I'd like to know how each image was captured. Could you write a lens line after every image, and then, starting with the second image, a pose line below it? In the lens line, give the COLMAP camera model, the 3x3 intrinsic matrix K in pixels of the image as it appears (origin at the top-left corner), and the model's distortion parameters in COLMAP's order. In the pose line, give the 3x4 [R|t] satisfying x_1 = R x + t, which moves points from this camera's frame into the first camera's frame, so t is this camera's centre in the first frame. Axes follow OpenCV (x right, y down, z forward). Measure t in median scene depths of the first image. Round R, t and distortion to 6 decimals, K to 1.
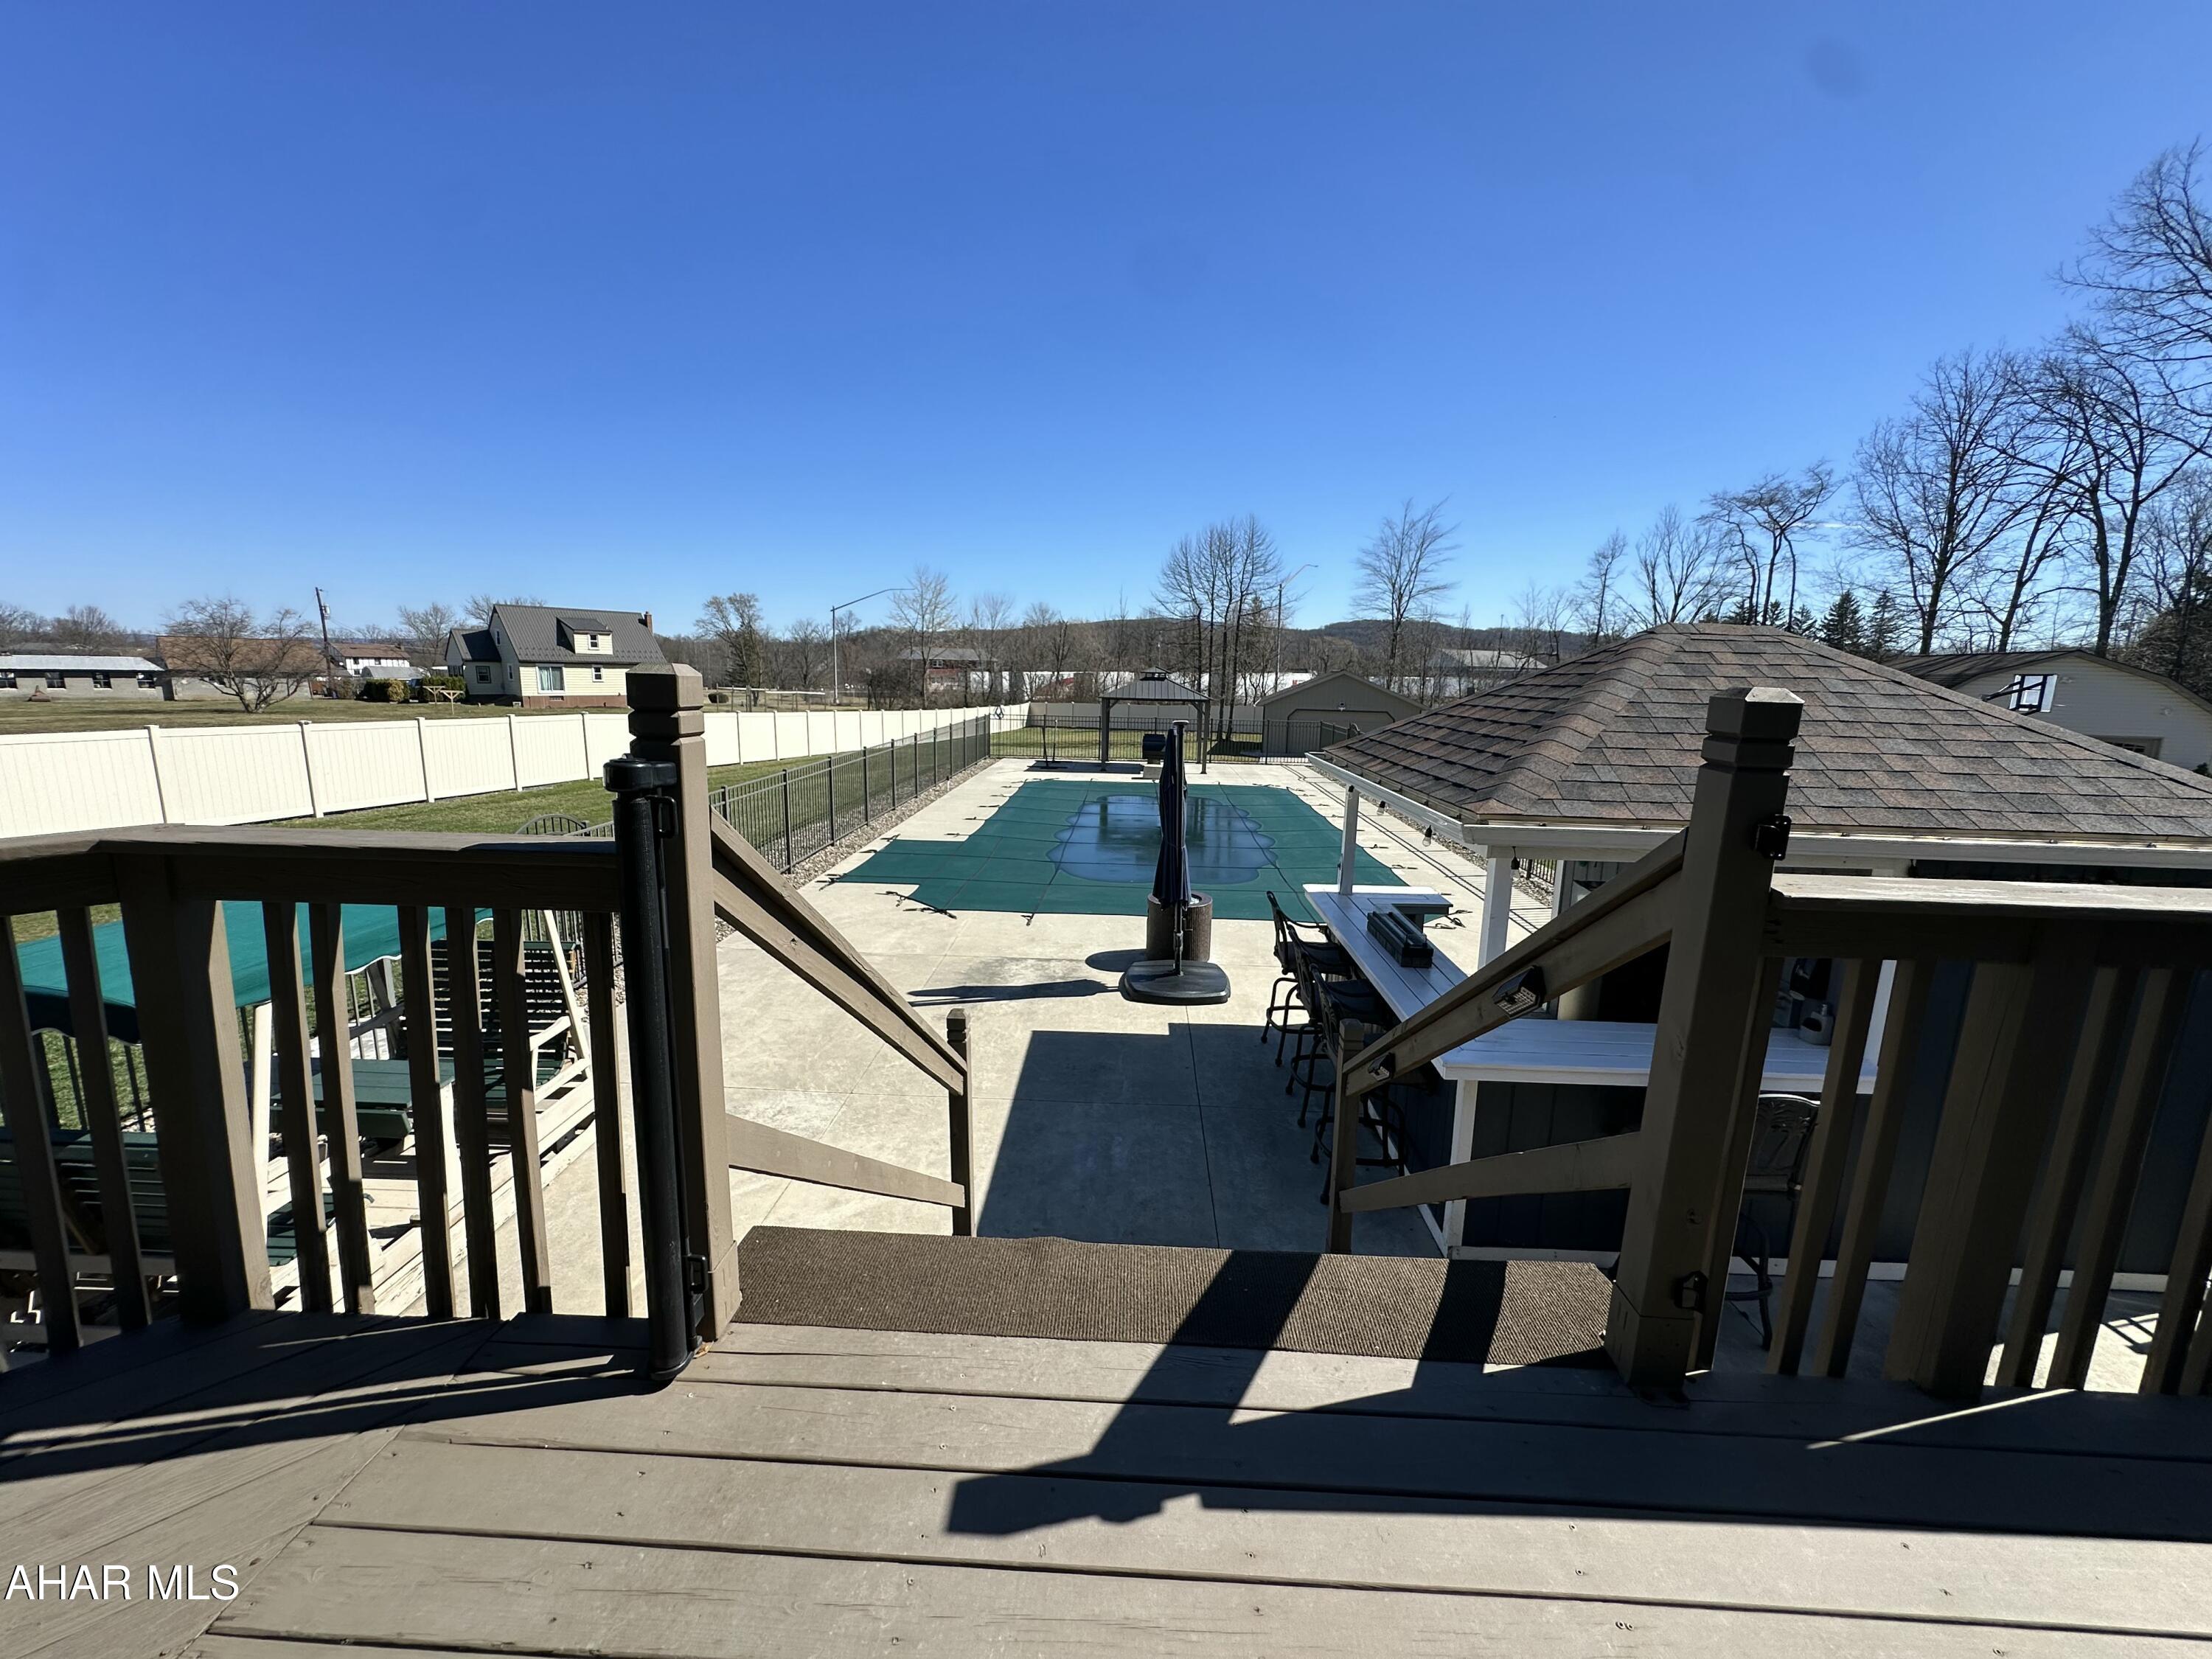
lens RADIAL K [[882.1, 0, 1094.4], [0, 882.1, 829.8], [0, 0, 1]] dist [-0.002276, 0.000994]
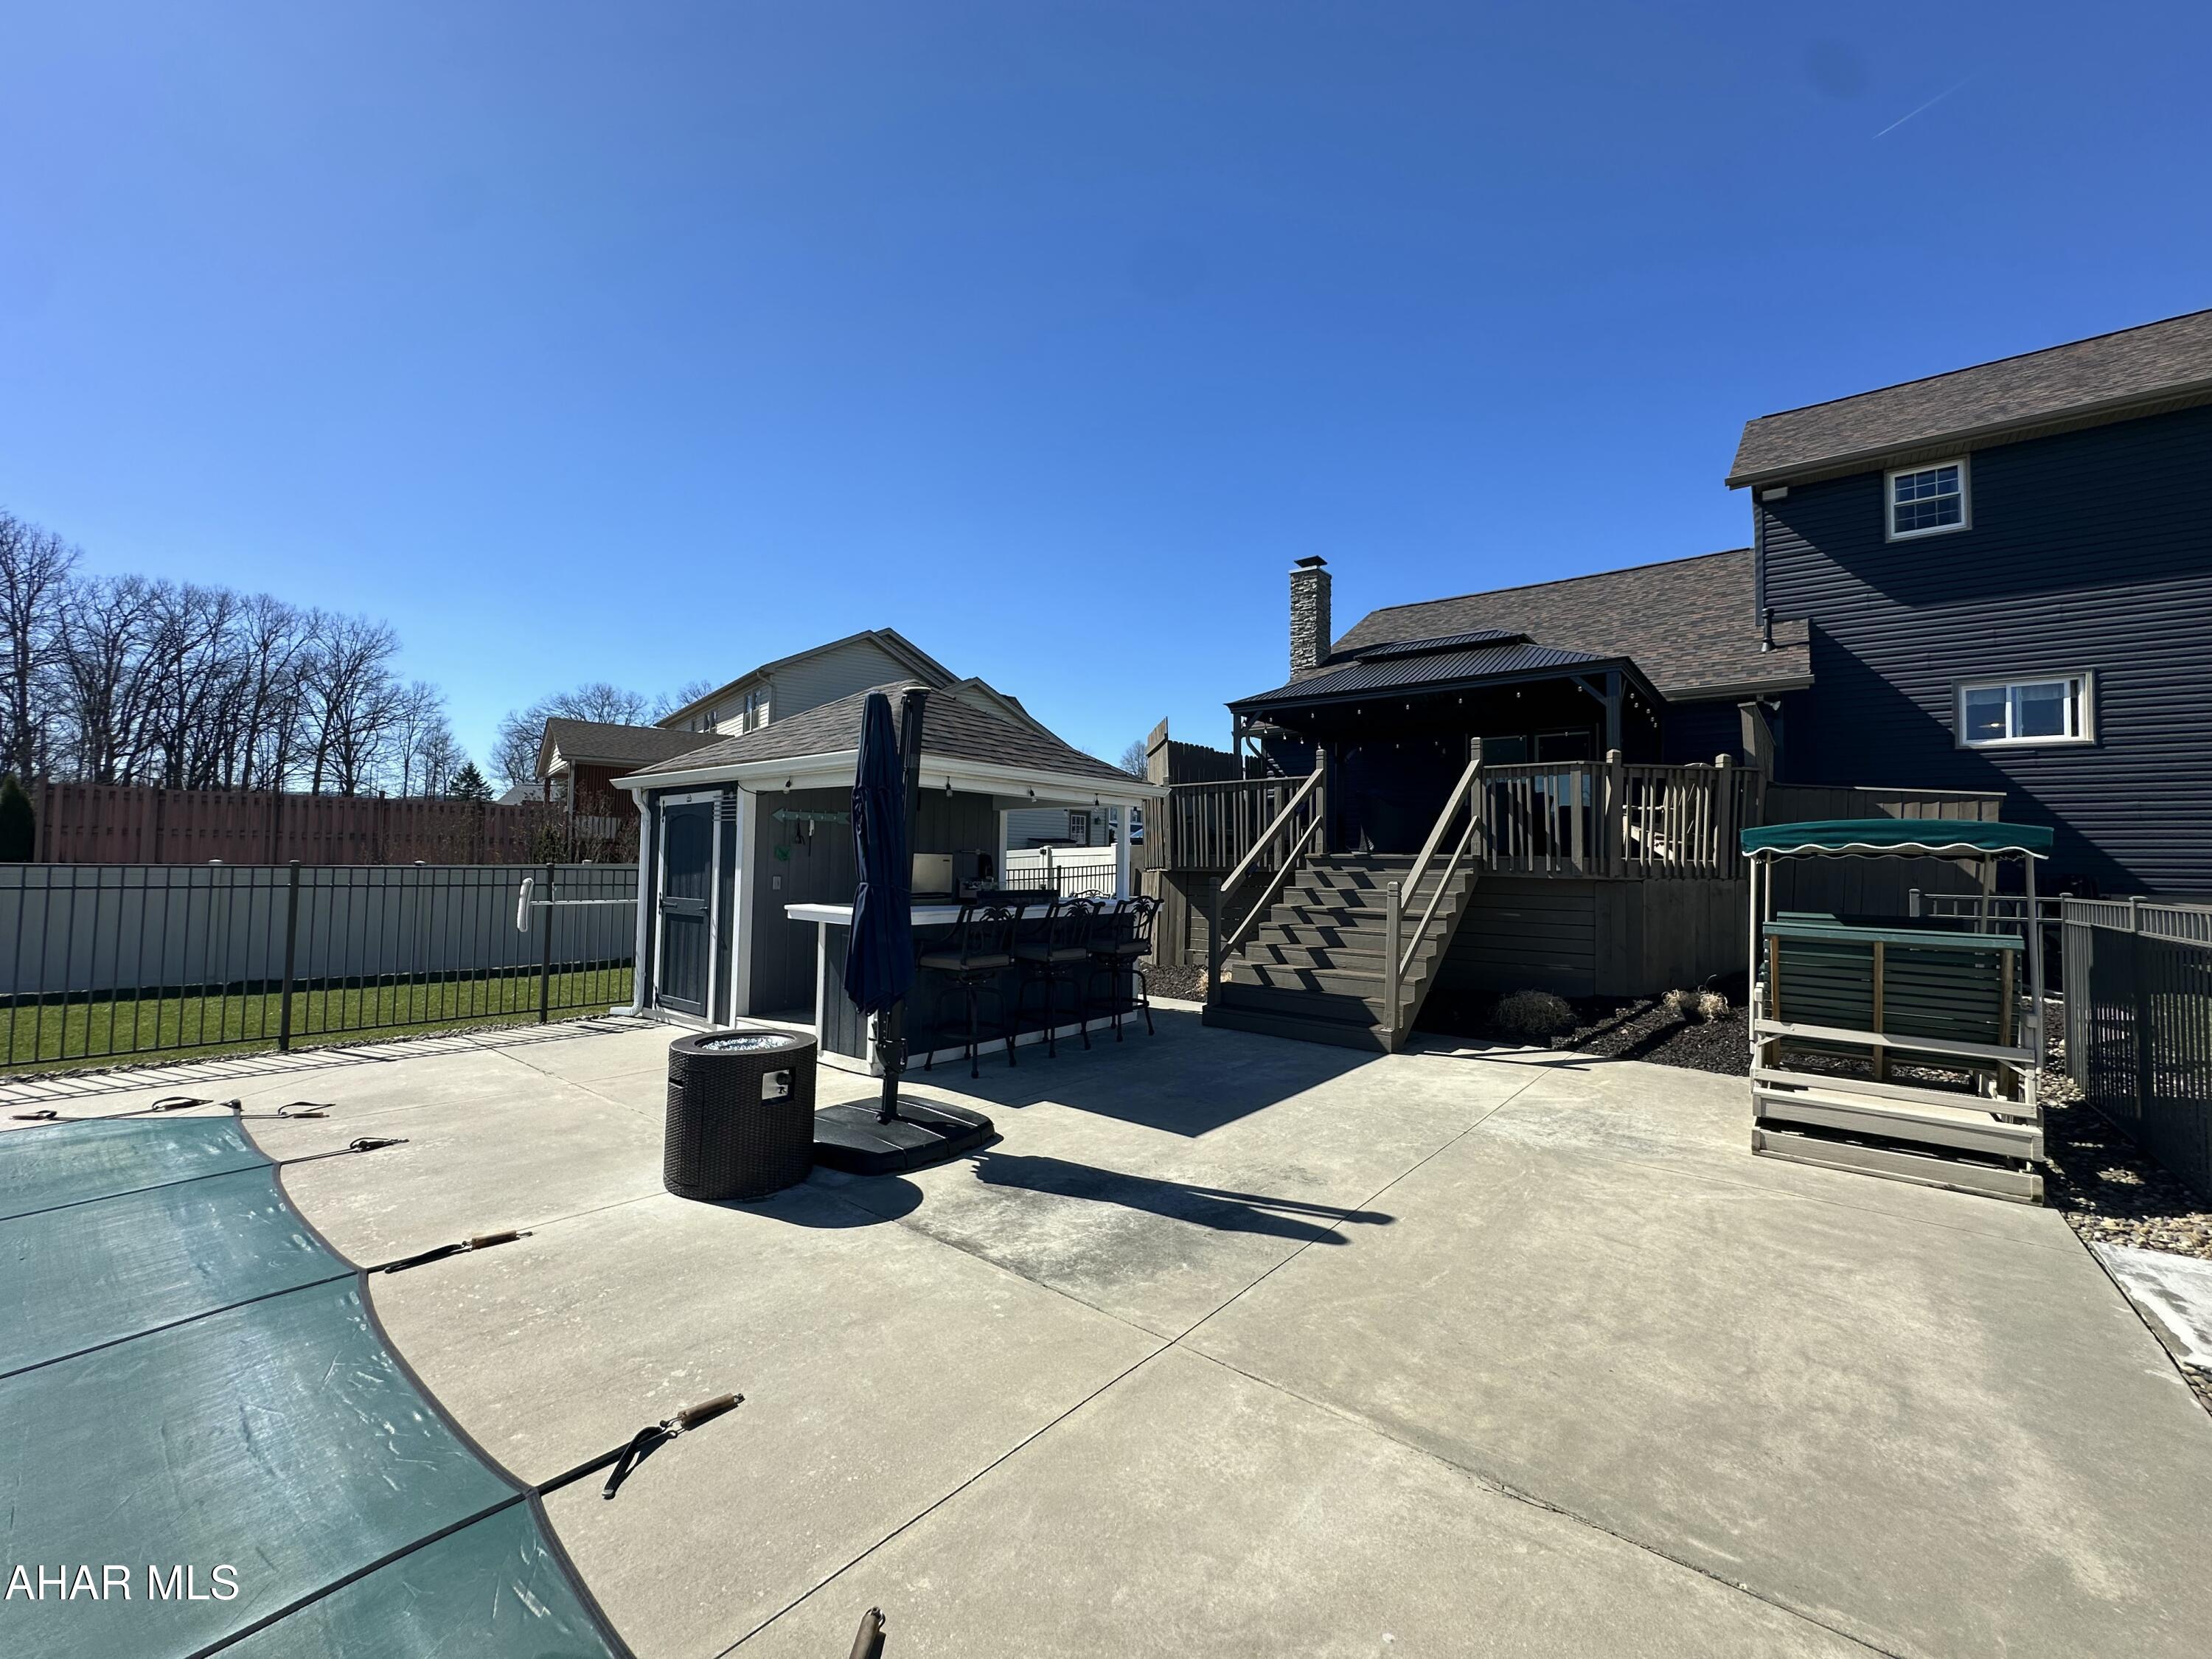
lens RADIAL K [[880.5, 0, 1106.0], [0, 880.5, 829.5], [0, 0, 1]] dist [-0.003087, 0.000834]
pose [[-0.809326, -0.010684, 0.587262, -0.067968], [0.072189, 0.990445, 0.117504, -0.015487], [-0.582906, 0.137493, -0.800822, 0.255127]]
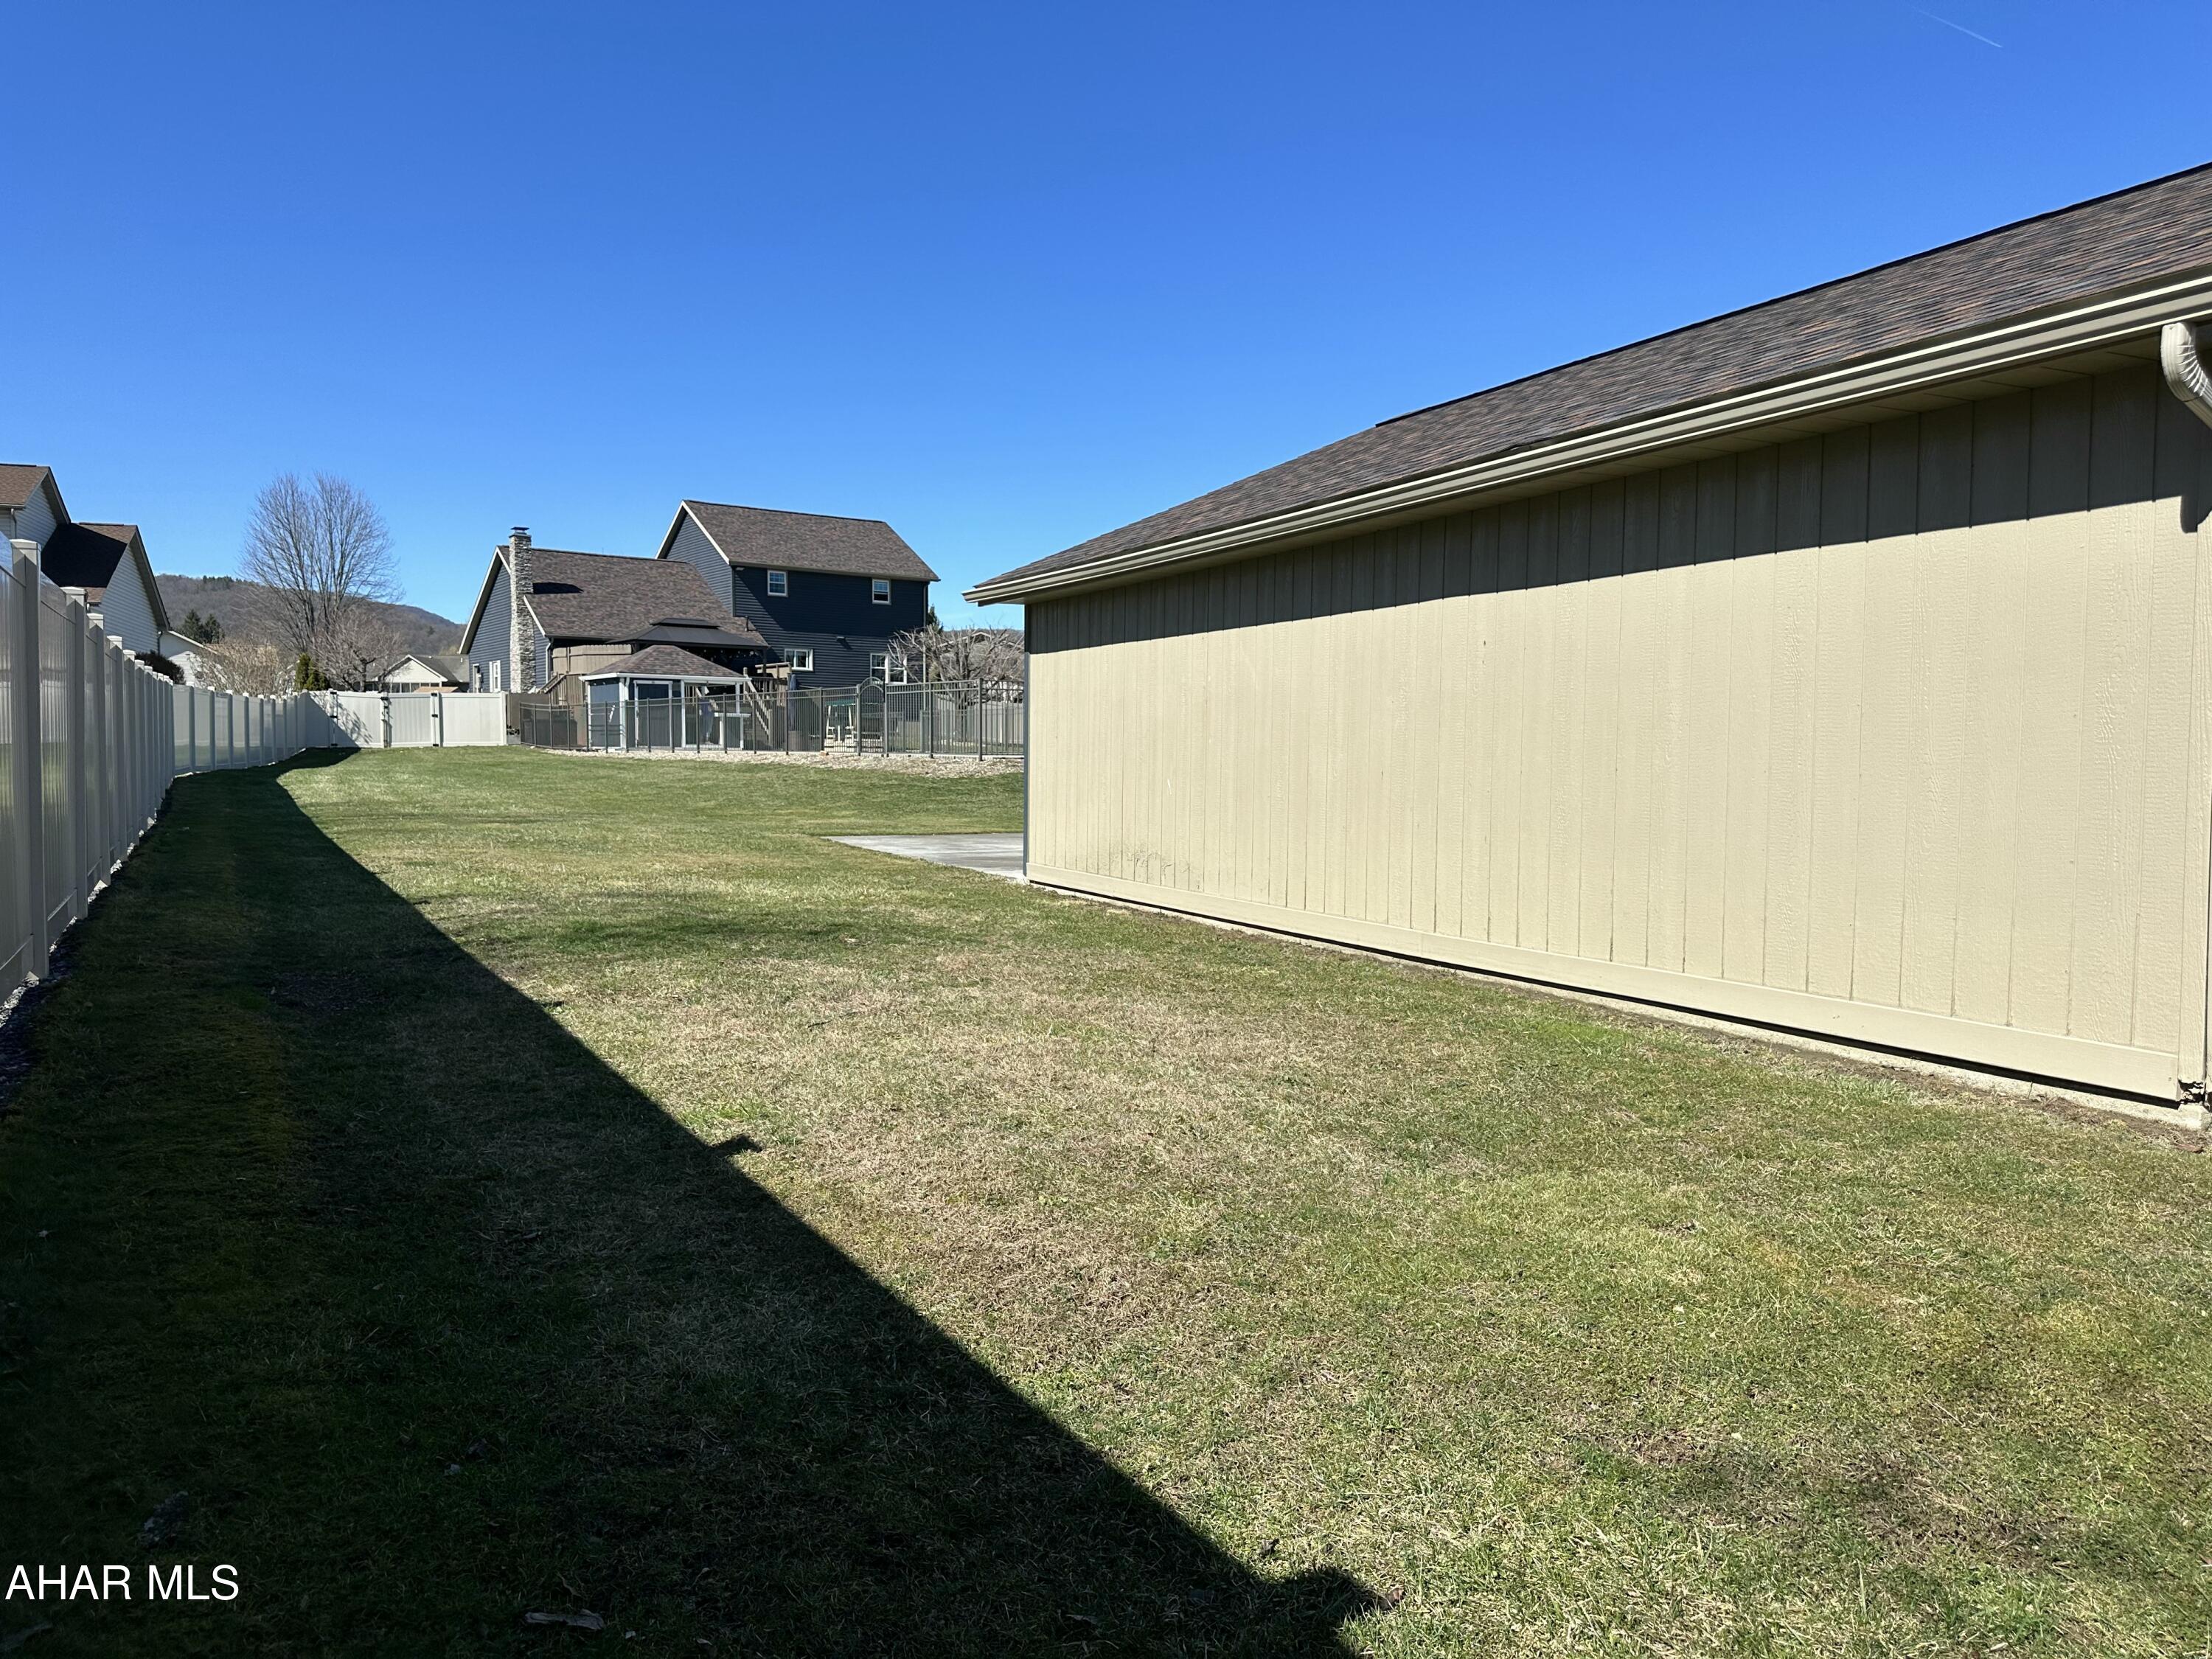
lens RADIAL K [[1564.6, 0, 1106.0], [0, 1564.6, 829.5], [0, 0, 1]] dist [0.094917, -0.000141]
pose [[-0.791074, 0.004742, -0.611701, 0.528554], [-0.132131, 0.975040, 0.178435, -0.143391], [0.597279, 0.221980, -0.770702, 1.209316]]
